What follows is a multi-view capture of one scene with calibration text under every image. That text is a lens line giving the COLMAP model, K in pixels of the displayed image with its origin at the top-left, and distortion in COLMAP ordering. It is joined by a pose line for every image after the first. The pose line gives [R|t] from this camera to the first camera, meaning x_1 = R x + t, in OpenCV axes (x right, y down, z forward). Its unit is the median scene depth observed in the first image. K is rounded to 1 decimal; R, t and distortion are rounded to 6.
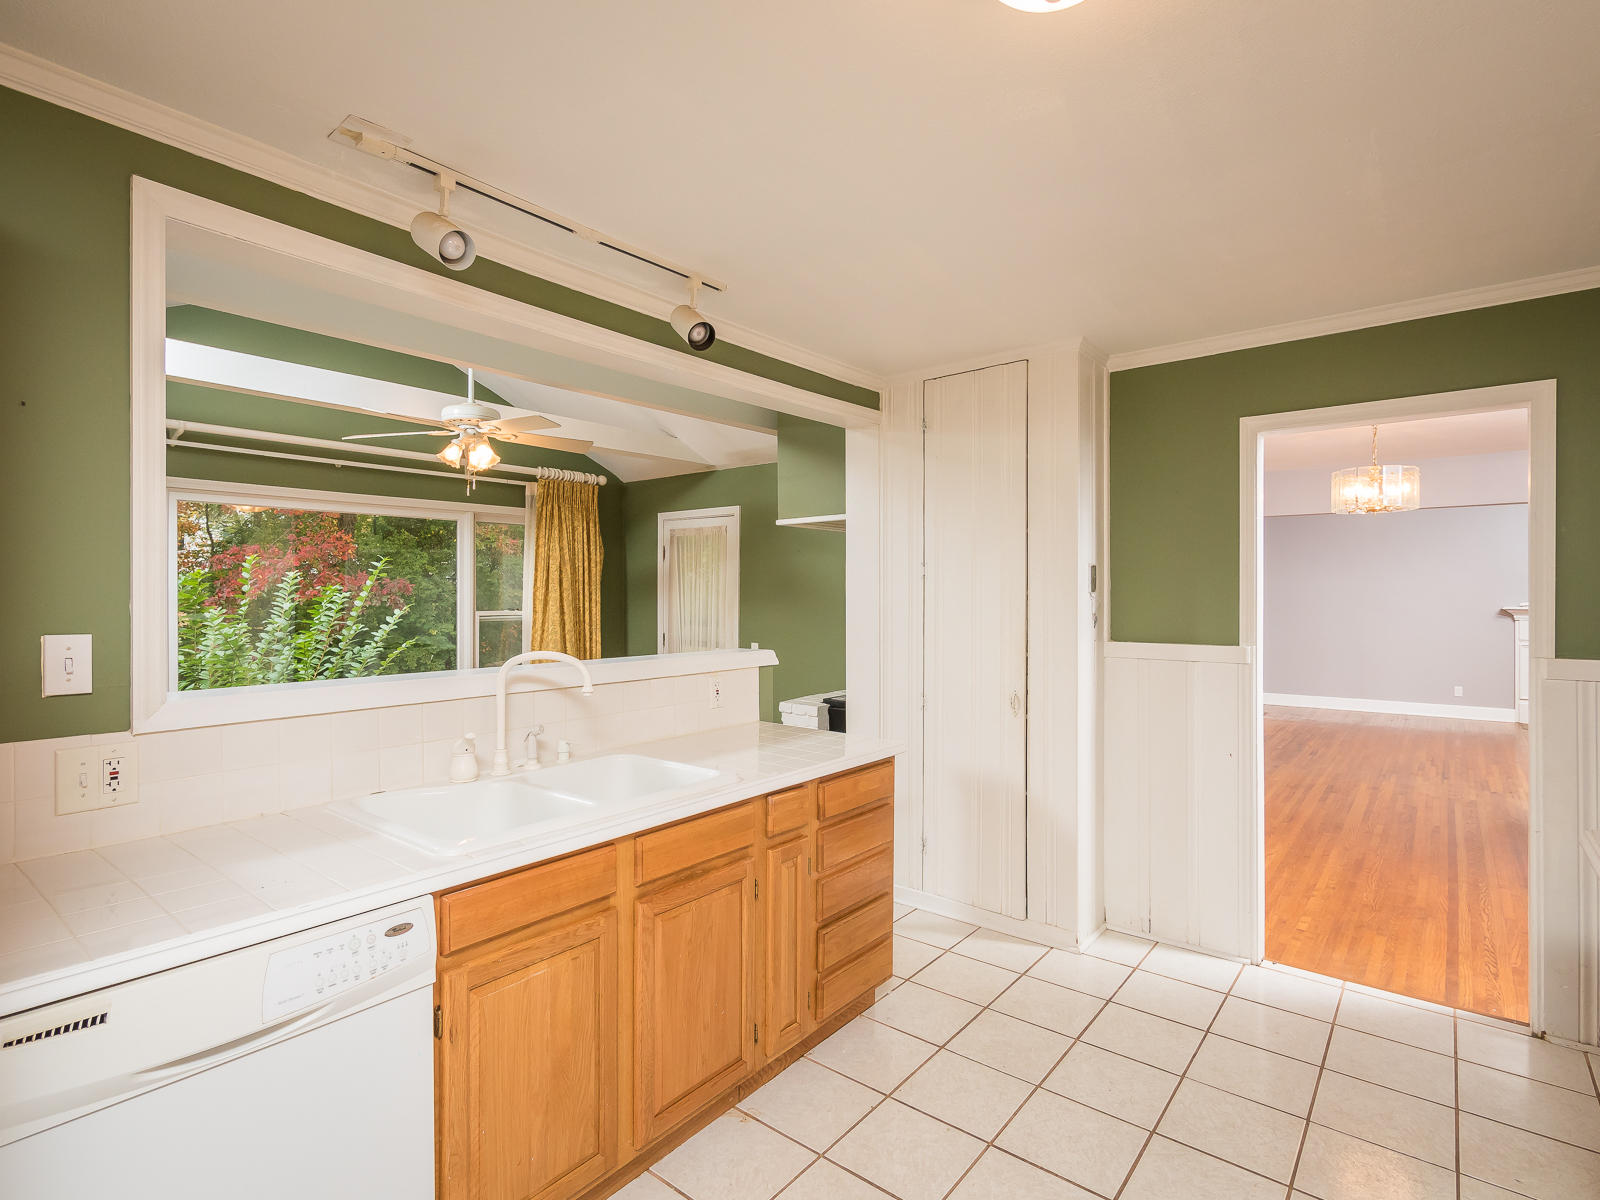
lens RADIAL K [[815.0, 0, 793.4], [0, 815.0, 598.8], [0, 0, 1]] dist [0.001141, -0.000118]
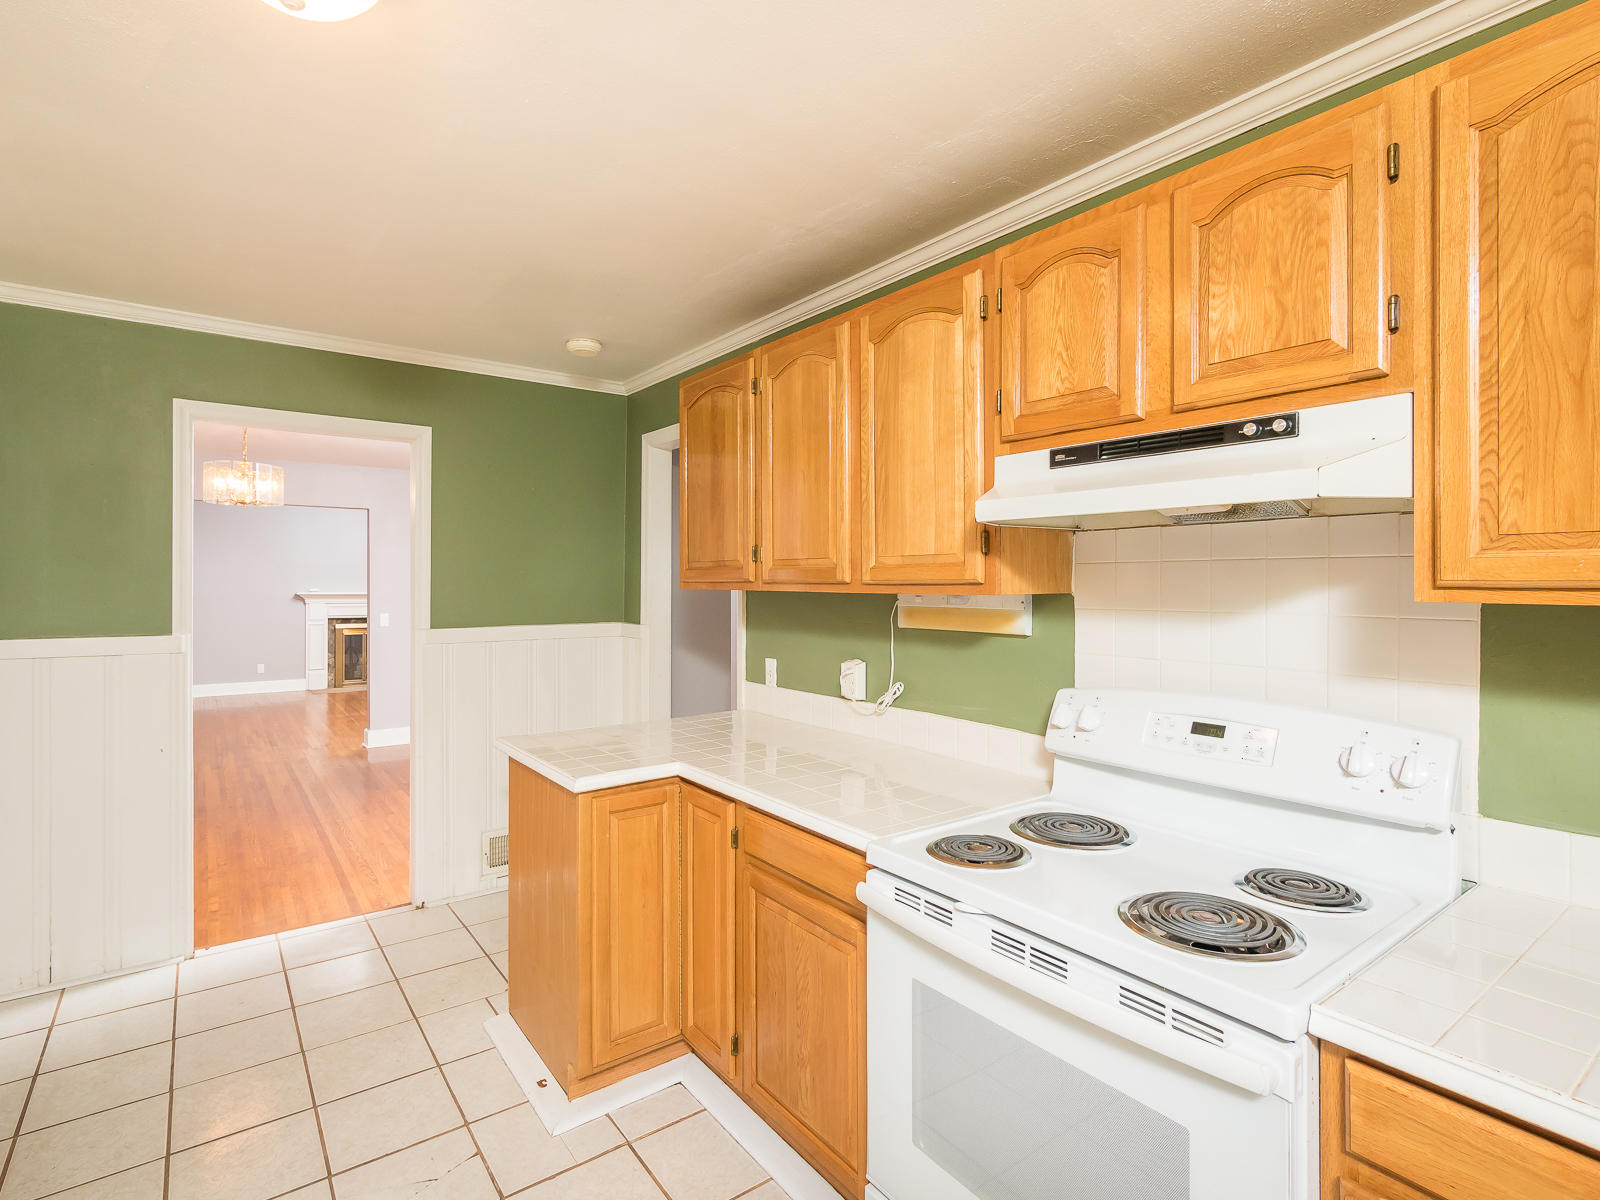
lens RADIAL K [[815.0, 0, 792.2], [0, 815.0, 589.1], [0, 0, 1]] dist [0.001141, -0.000118]
pose [[0.250442, -0.007824, 0.968100, -0.186478], [0.003932, 0.999967, 0.007064, -0.000394], [-0.968124, 0.002038, 0.250464, 0.046181]]
